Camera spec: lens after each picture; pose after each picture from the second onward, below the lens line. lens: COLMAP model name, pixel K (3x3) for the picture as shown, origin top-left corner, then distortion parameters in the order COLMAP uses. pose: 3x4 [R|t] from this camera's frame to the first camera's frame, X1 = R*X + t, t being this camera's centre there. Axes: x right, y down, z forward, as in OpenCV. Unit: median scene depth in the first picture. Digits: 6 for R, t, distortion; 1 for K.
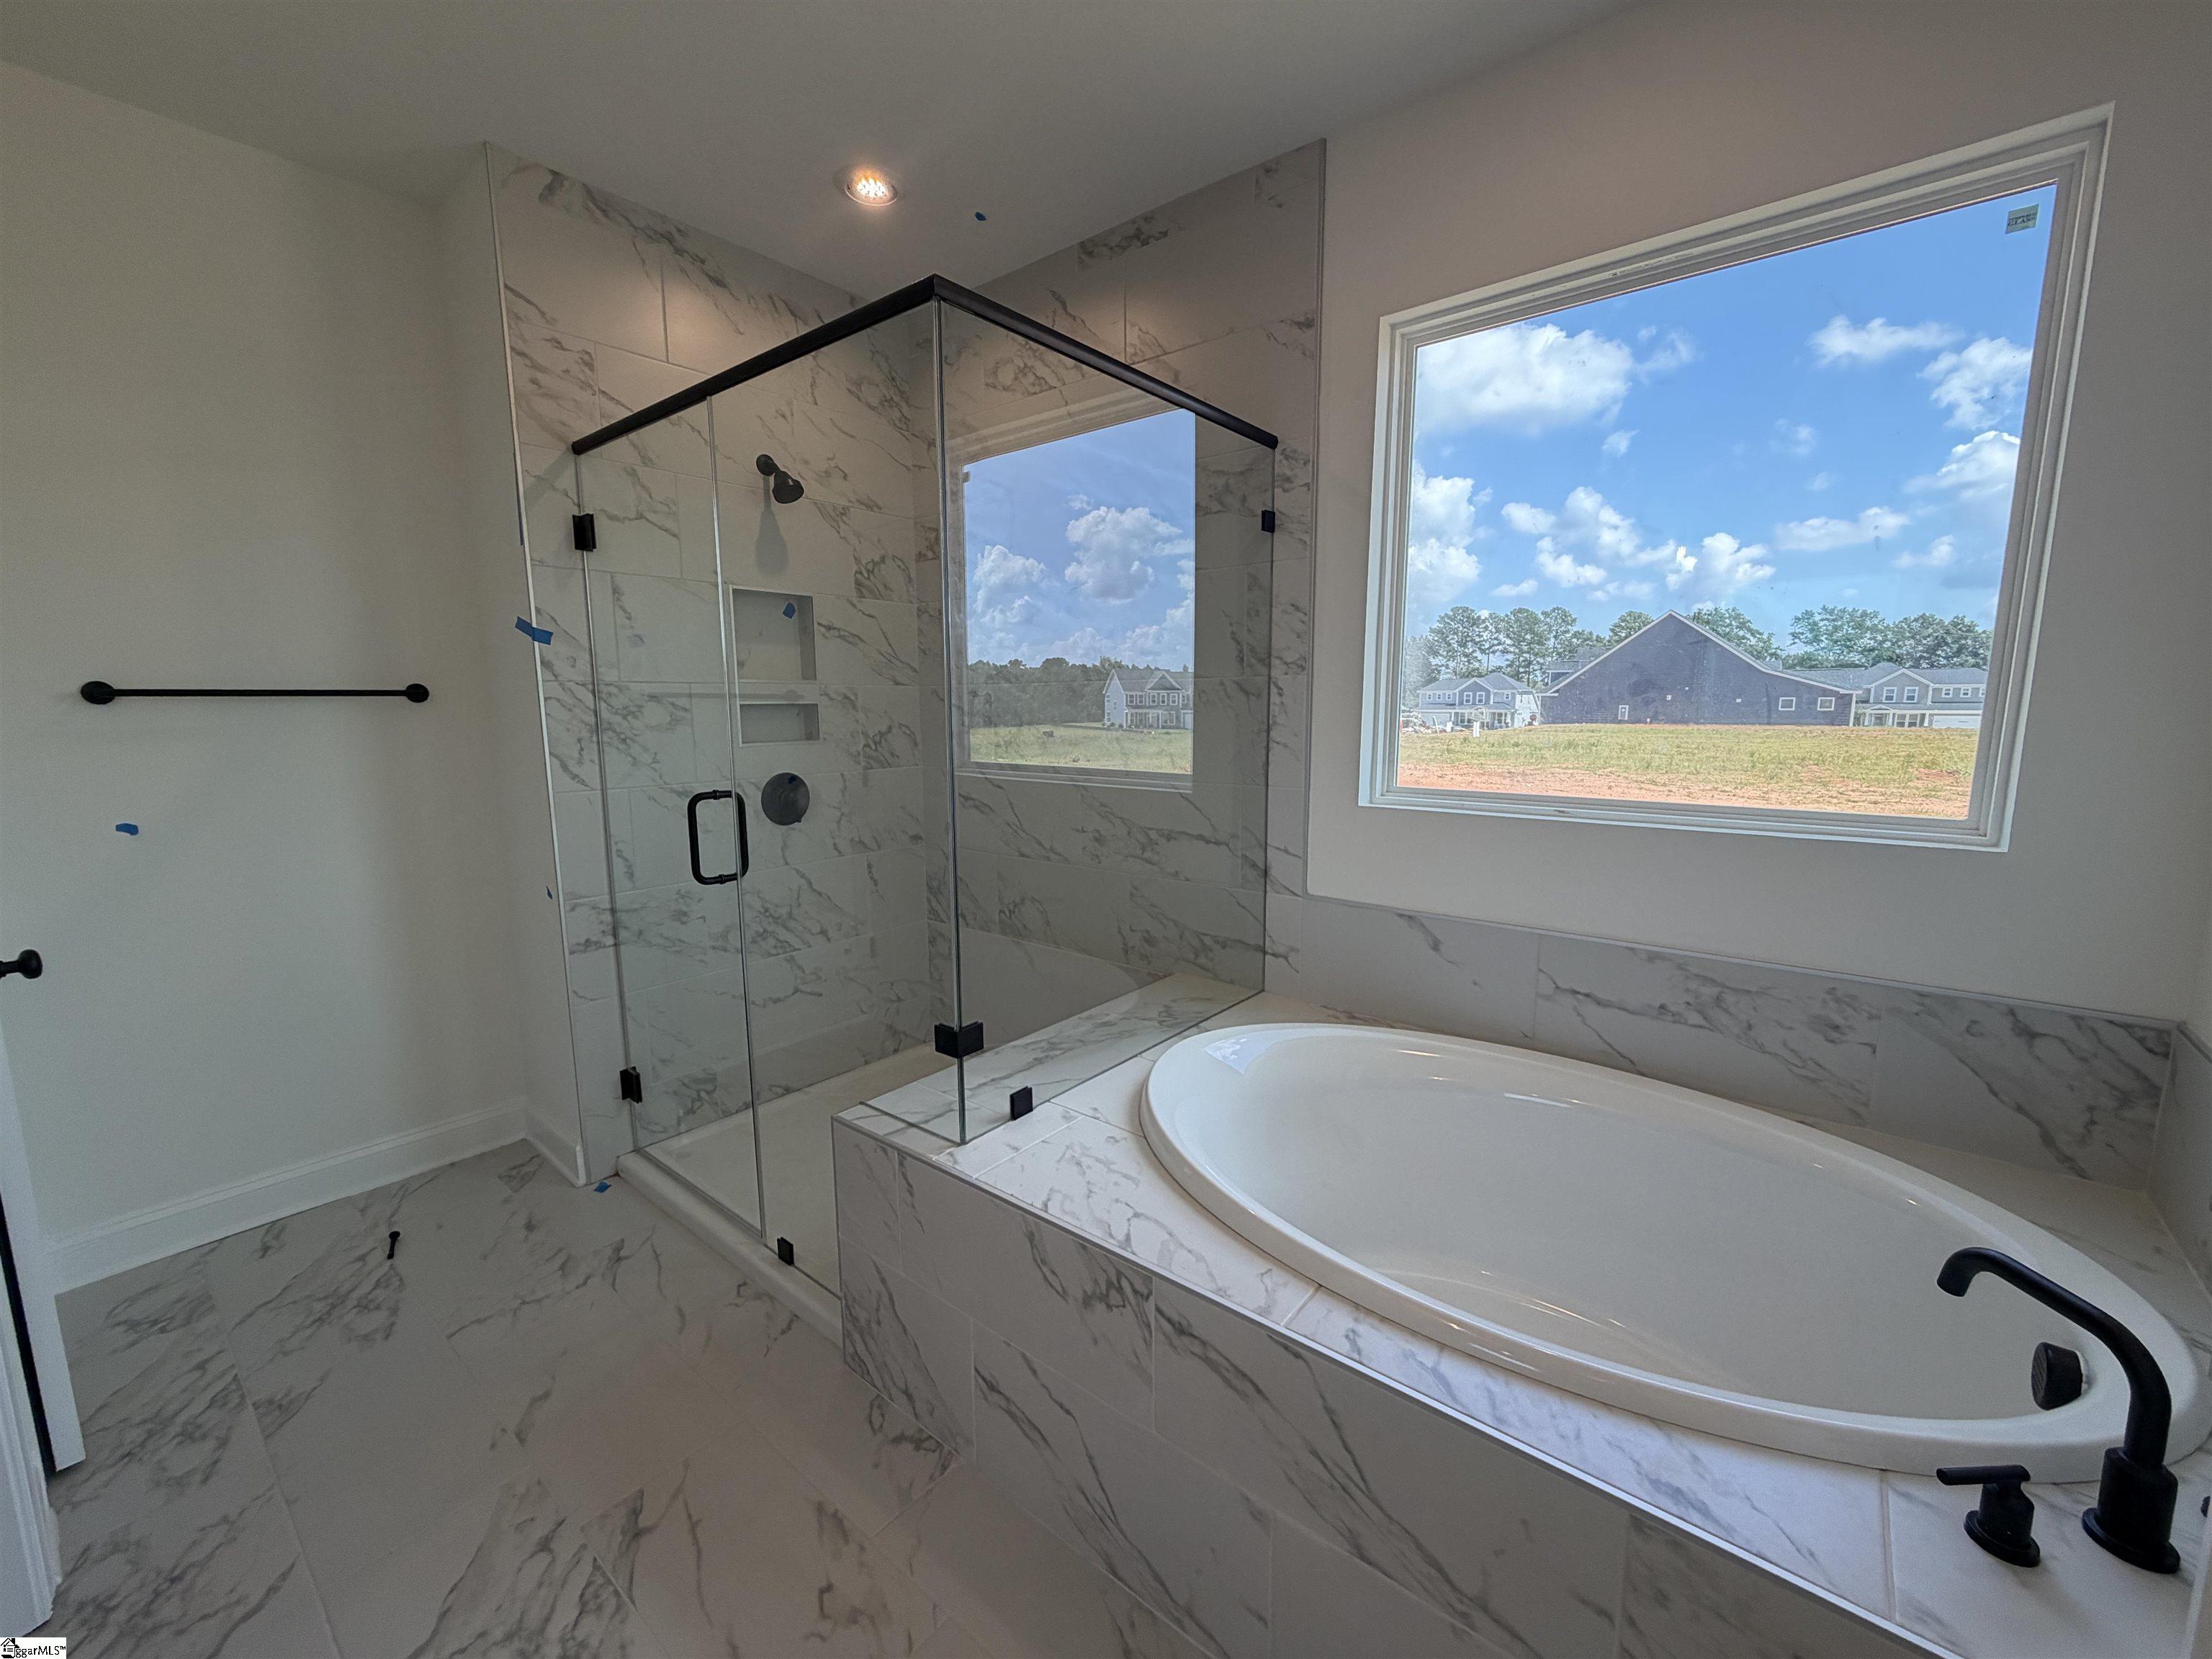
lens RADIAL K [[887.9, 0, 1108.2], [0, 887.9, 828.1], [0, 0, 1]] dist [0.000076, 0.000923]
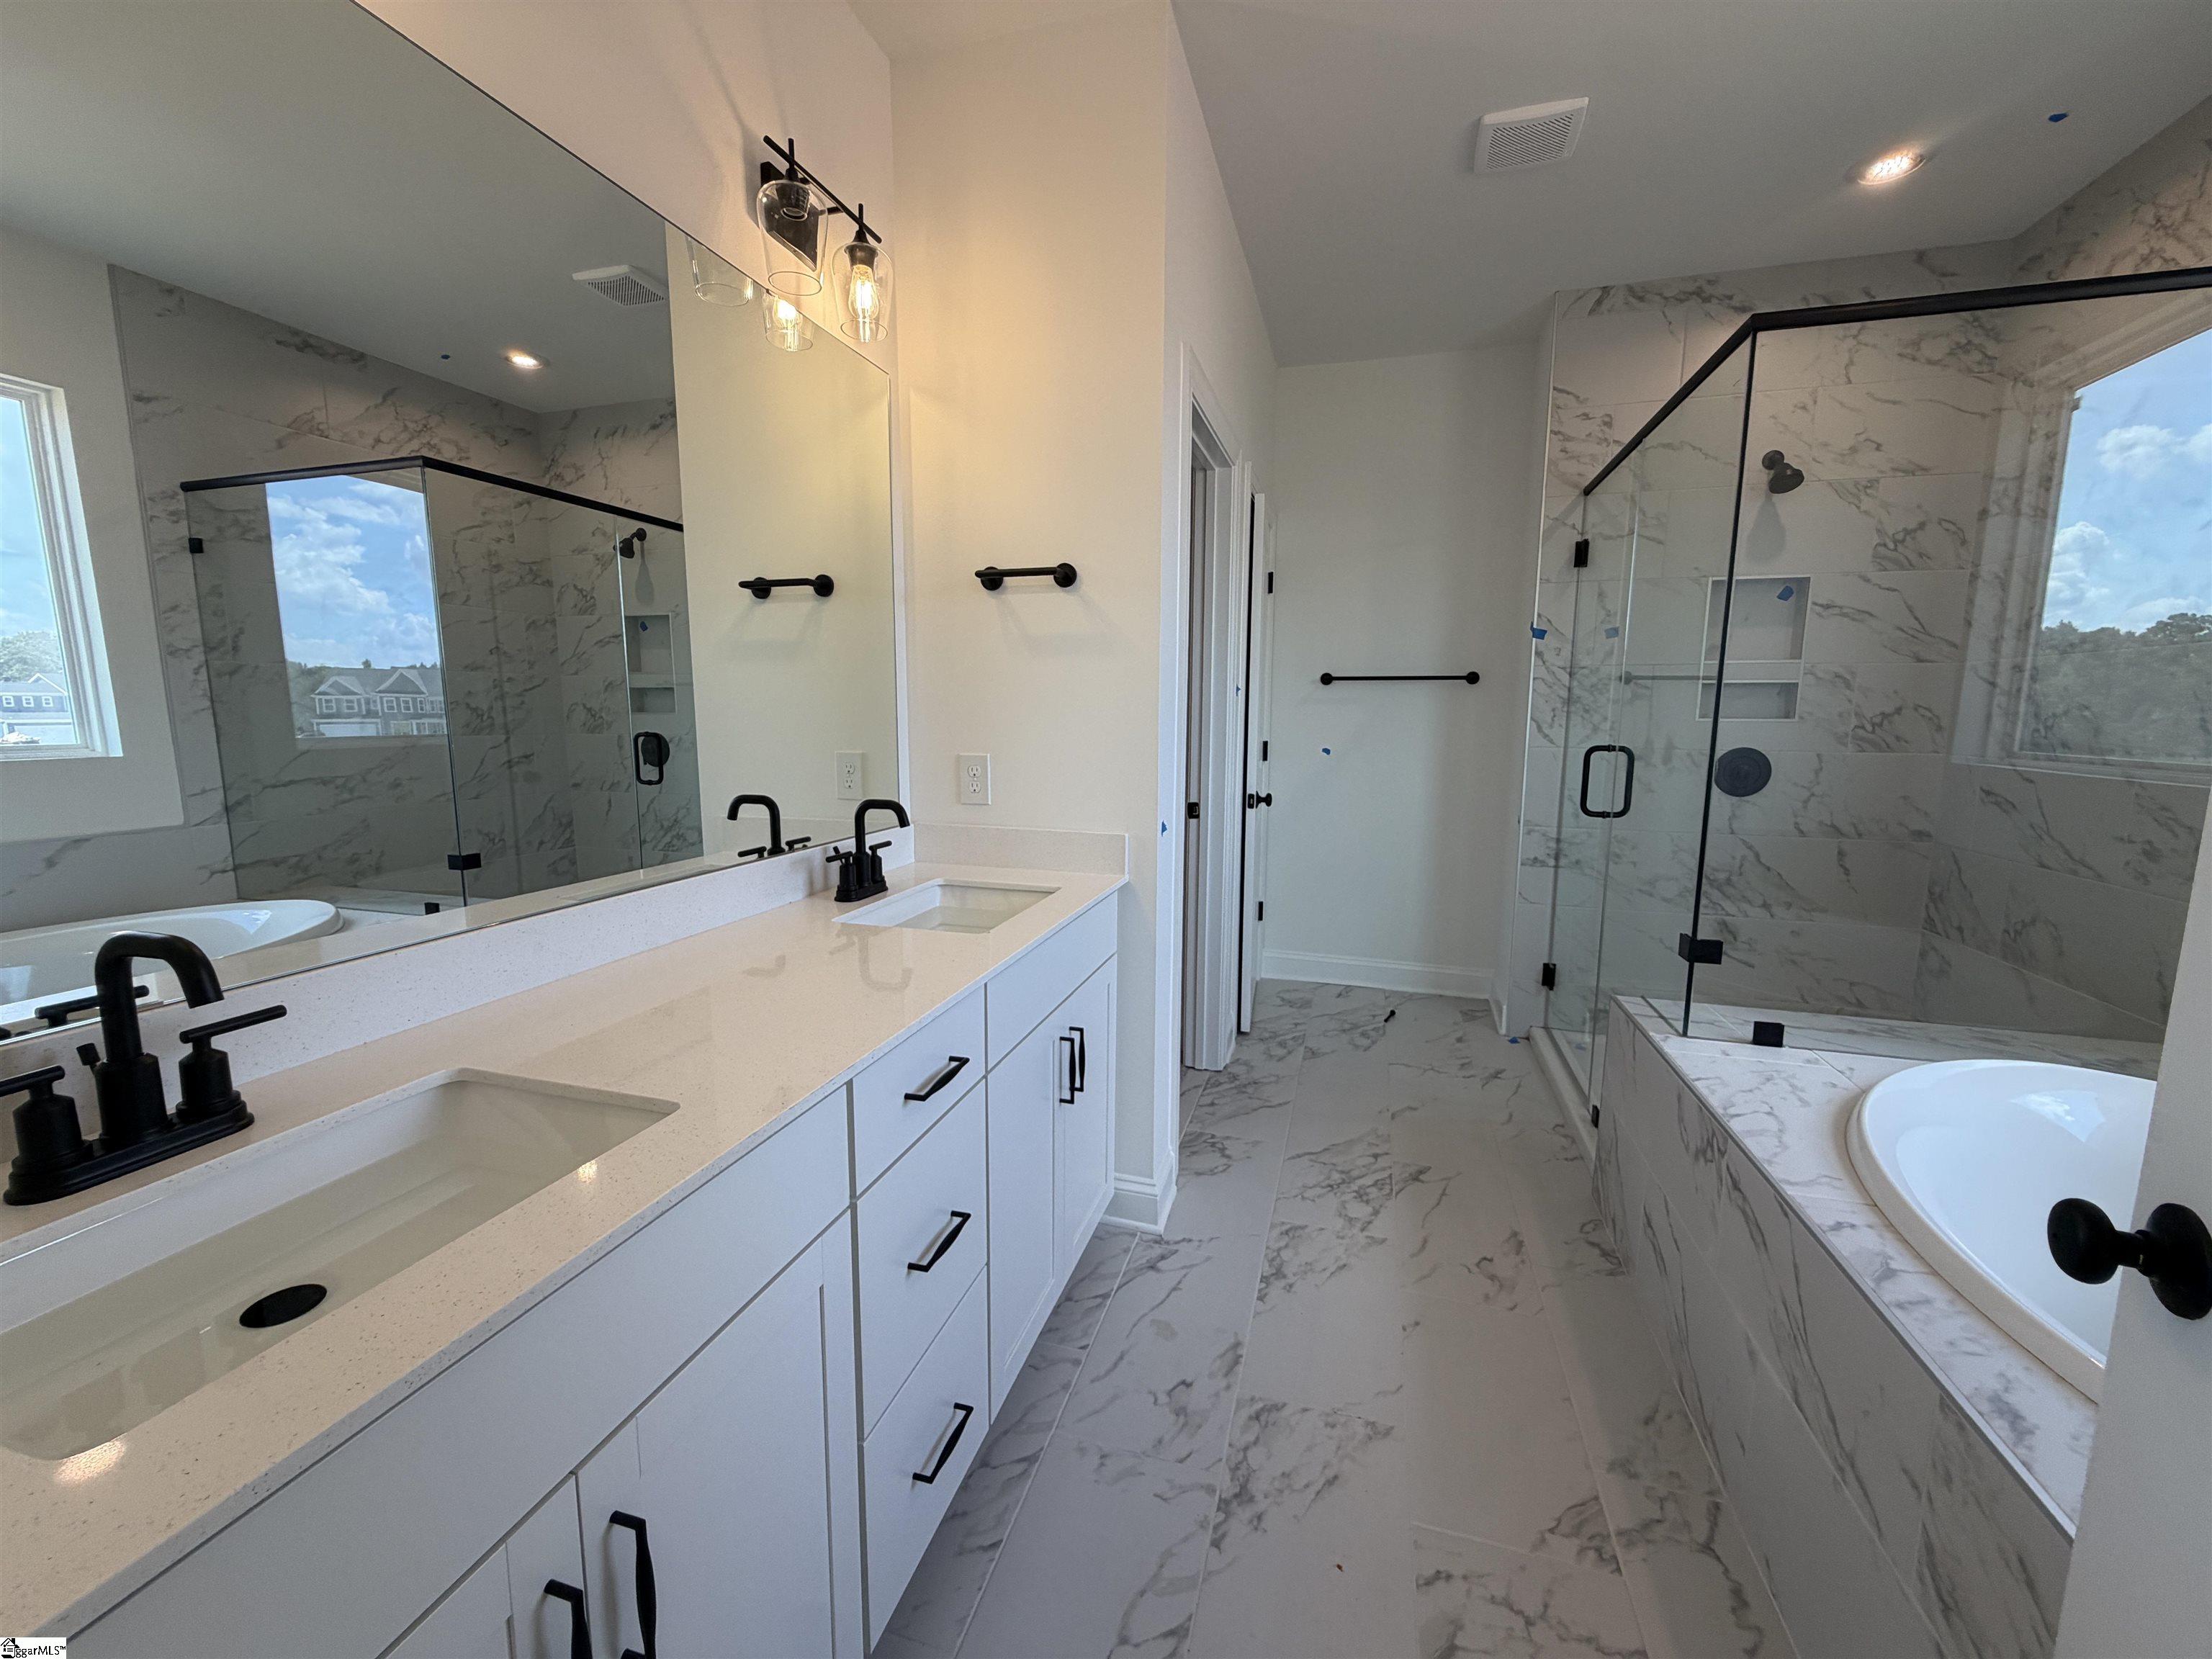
lens RADIAL K [[887.9, 0, 1091.4], [0, 887.9, 824.1], [0, 0, 1]] dist [0.000076, 0.000923]
pose [[0.370885, 0.128540, -0.919740, 0.411092], [-0.138077, 0.986999, 0.082260, 0.059450], [0.918356, 0.096486, 0.383812, -0.147604]]
